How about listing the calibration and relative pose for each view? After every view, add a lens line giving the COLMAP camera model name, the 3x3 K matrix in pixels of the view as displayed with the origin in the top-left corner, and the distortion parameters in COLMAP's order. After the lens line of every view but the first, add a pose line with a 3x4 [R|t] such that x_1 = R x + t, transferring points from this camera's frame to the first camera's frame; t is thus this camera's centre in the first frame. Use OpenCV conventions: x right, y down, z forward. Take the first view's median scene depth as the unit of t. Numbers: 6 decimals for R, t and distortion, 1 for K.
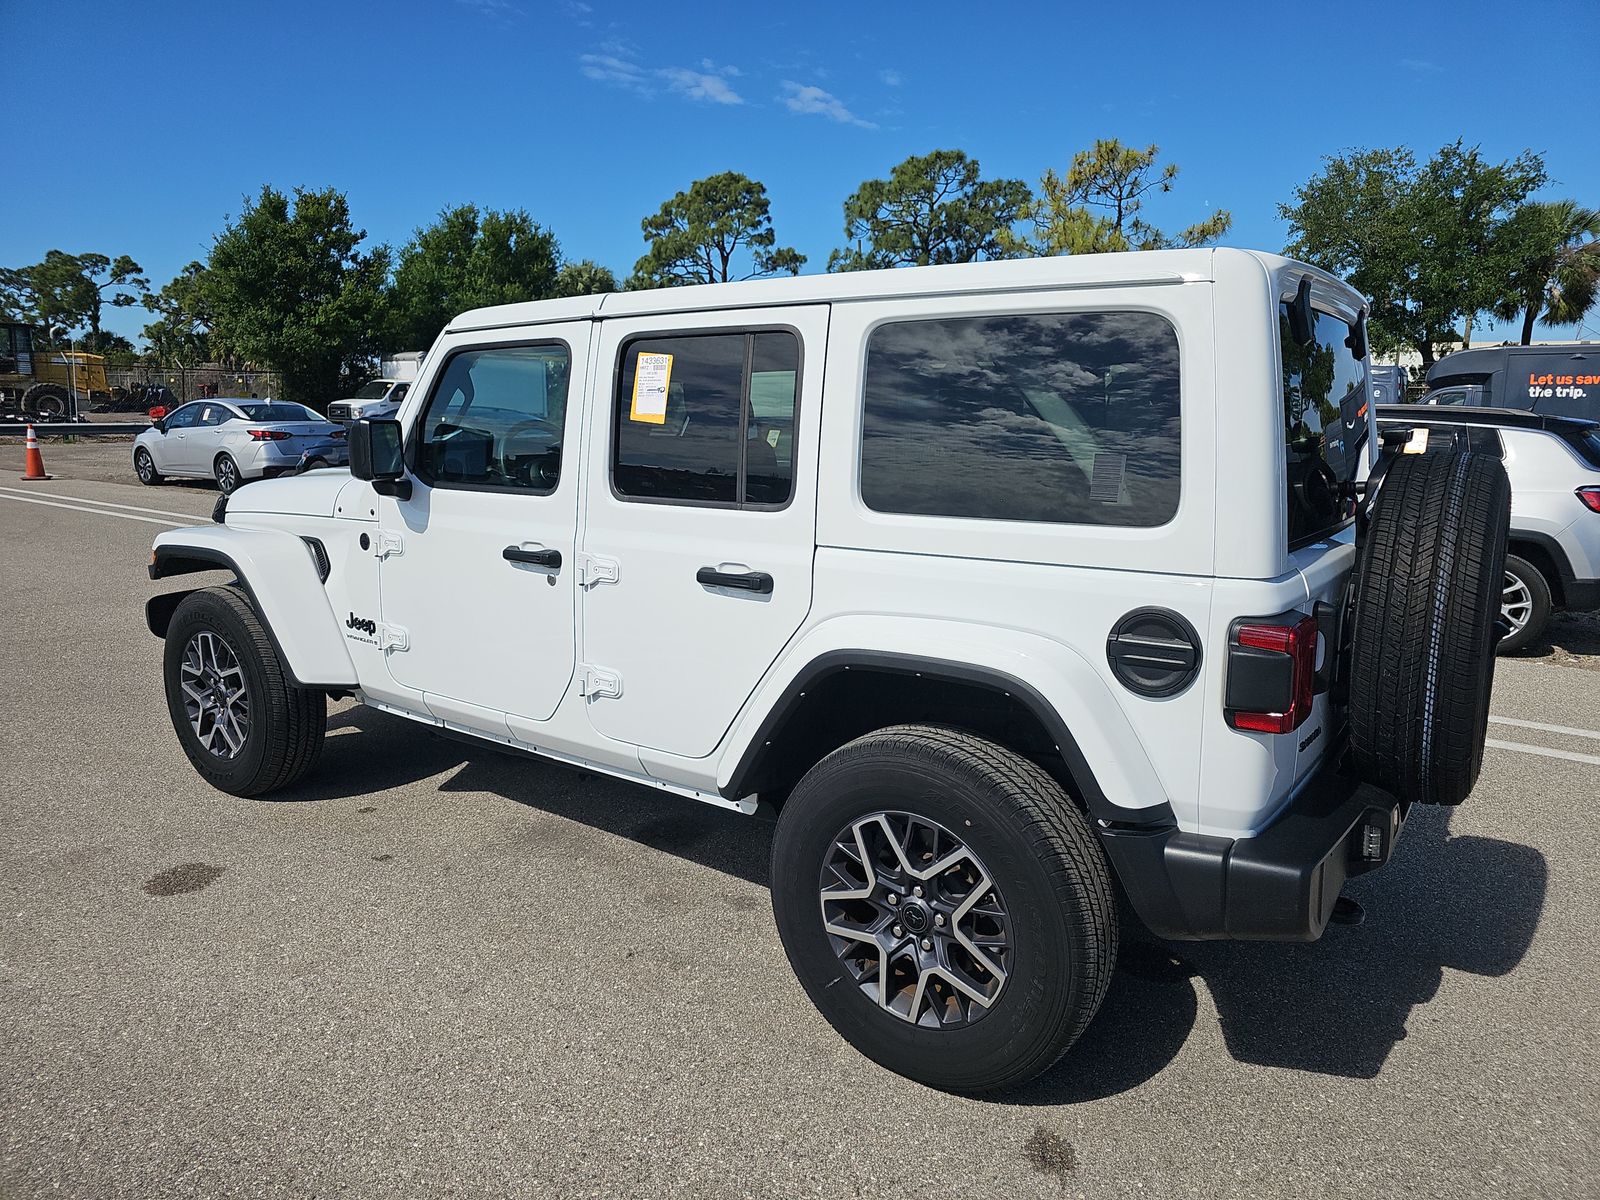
lens RADIAL K [[1062.6, 0, 793.4], [0, 1062.6, 572.1], [0, 0, 1]] dist [0.023181, -0.016065]
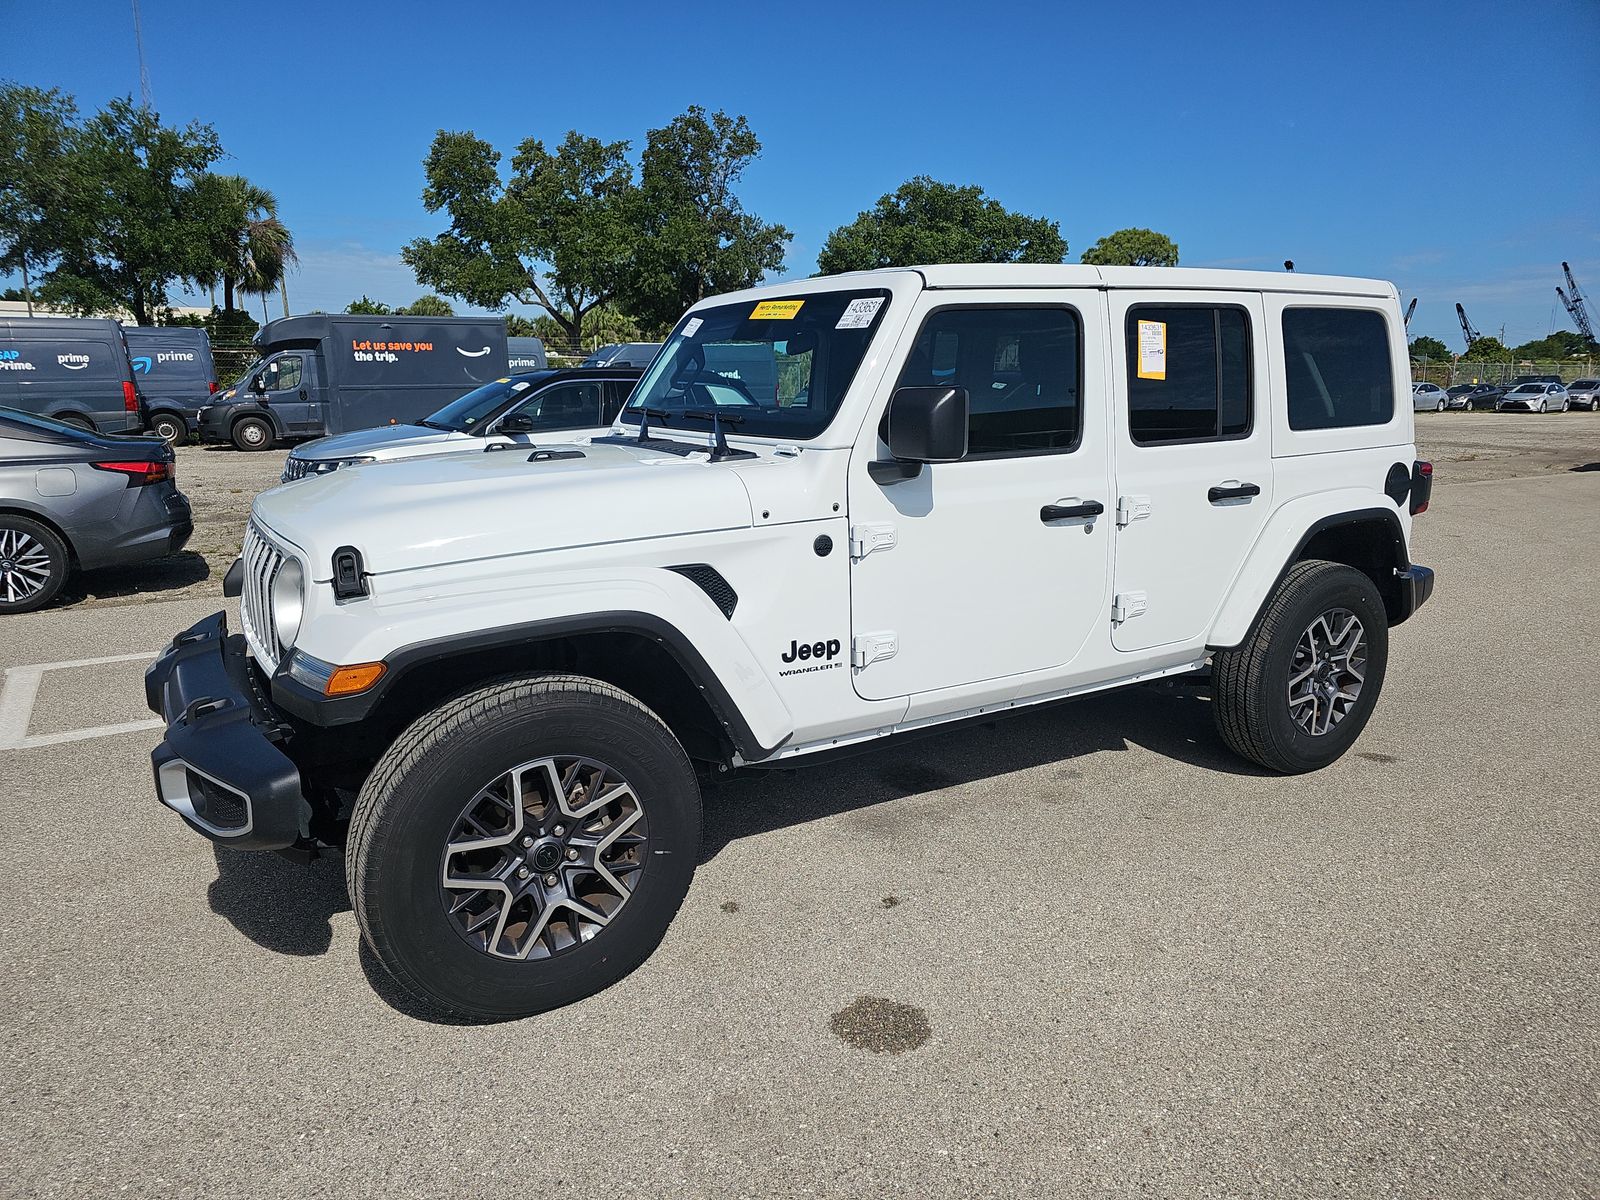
lens RADIAL K [[1062.6, 0, 805.5], [0, 1062.6, 602.0], [0, 0, 1]] dist [0.023181, -0.016065]
pose [[0.401663, -0.205159, 0.892511, -0.477362], [0.151944, 0.976005, 0.155971, -0.047644], [-0.903095, 0.072964, 0.423198, 0.288047]]
